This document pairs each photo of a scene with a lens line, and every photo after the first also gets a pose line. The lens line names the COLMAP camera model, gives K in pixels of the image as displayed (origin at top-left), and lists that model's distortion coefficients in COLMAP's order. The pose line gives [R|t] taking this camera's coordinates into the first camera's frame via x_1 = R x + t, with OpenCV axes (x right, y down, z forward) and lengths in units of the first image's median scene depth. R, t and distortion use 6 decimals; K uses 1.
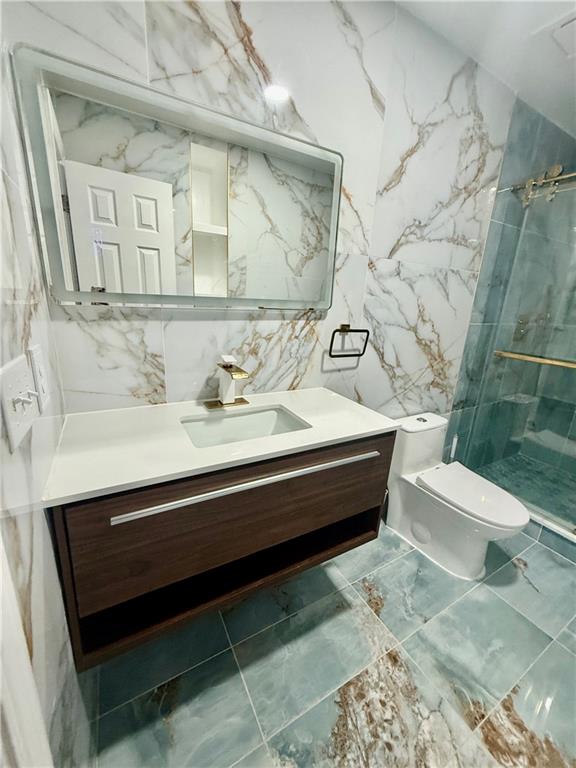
lens RADIAL K [[307.7, 0, 287.6], [0, 307.7, 382.9], [0, 0, 1]] dist [-0.000971, 0.000976]
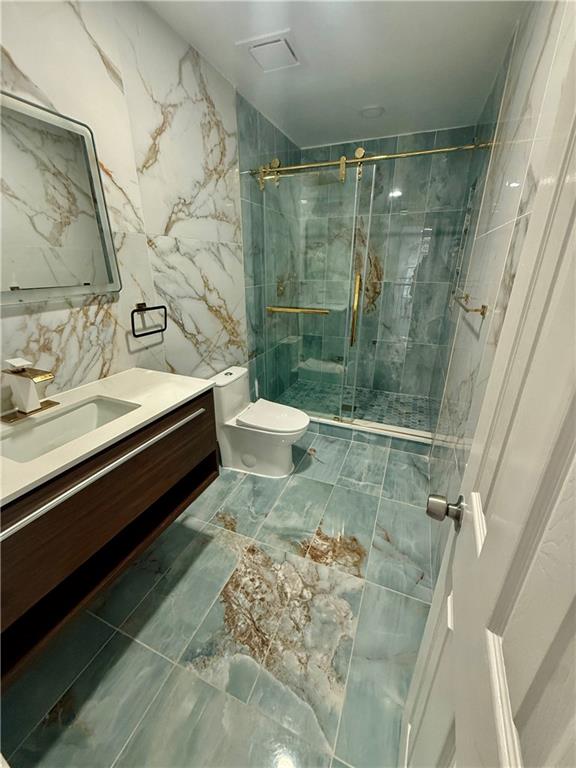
lens RADIAL K [[307.7, 0, 288.9], [0, 307.7, 384.6], [0, 0, 1]] dist [-0.000971, 0.000976]
pose [[0.788054, -0.270890, 0.552801, -0.067832], [0.199734, 0.961912, 0.186632, -0.021239], [-0.582303, -0.036662, 0.812145, -0.144223]]
